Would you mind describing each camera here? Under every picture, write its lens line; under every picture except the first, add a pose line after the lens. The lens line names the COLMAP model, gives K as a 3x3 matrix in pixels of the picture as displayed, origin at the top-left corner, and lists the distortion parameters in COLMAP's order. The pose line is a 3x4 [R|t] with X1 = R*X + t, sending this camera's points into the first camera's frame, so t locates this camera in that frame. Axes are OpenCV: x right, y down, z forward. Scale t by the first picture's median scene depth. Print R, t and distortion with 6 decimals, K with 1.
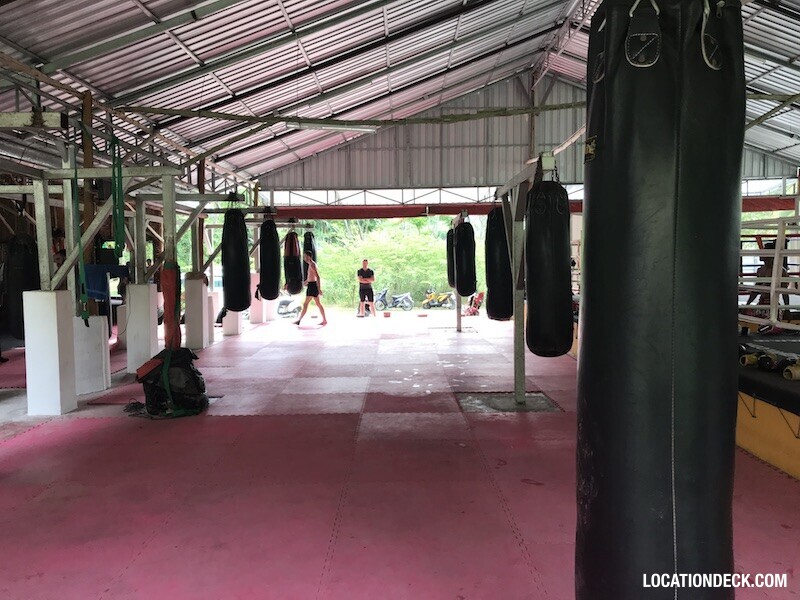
lens RADIAL K [[649.9, 0, 399.0], [0, 649.9, 294.9], [0, 0, 1]] dist [0.064375, -0.134033]
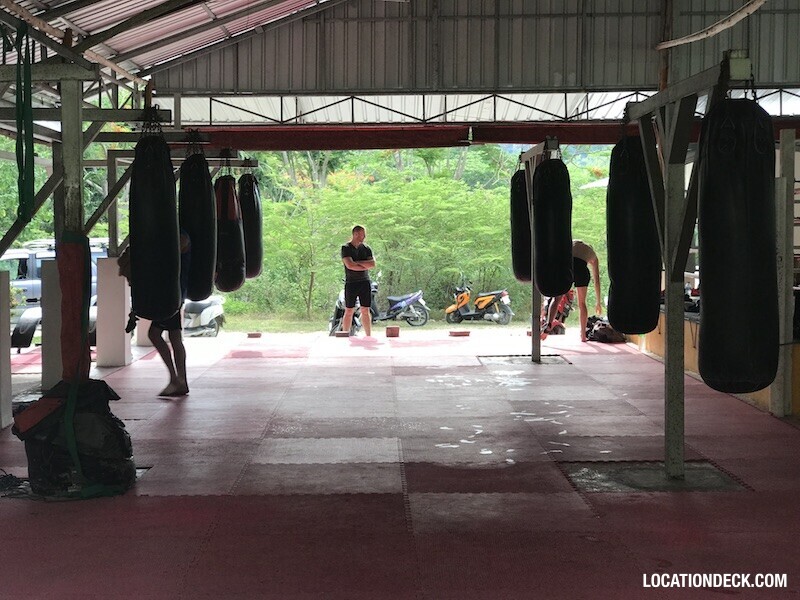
lens RADIAL K [[1302.8, 0, 399.4], [0, 1302.8, 280.9], [0, 0, 1]] dist [-0.065316, 0.680663]
pose [[0.999902, 0.004010, 0.013401, -0.035747], [-0.003842, 0.999914, -0.012546, 0.003277], [-0.013450, 0.012494, 0.999831, -0.071886]]
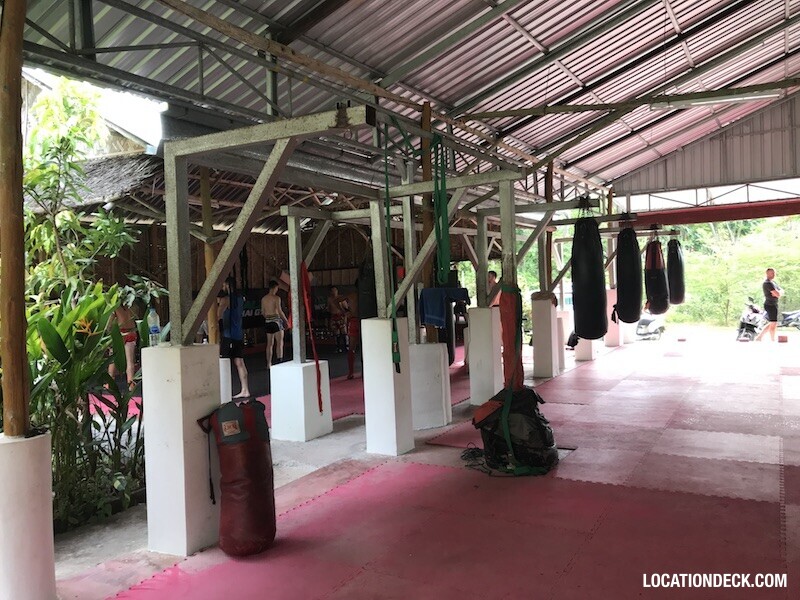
lens RADIAL K [[661.2, 0, 399.6], [0, 661.2, 289.0], [0, 0, 1]] dist [0.011532, 0.008422]
pose [[0.866921, -0.019695, -0.498057, -0.024411], [0.004473, 0.999486, -0.031737, -0.008535], [0.498426, 0.025286, 0.866564, 0.093200]]
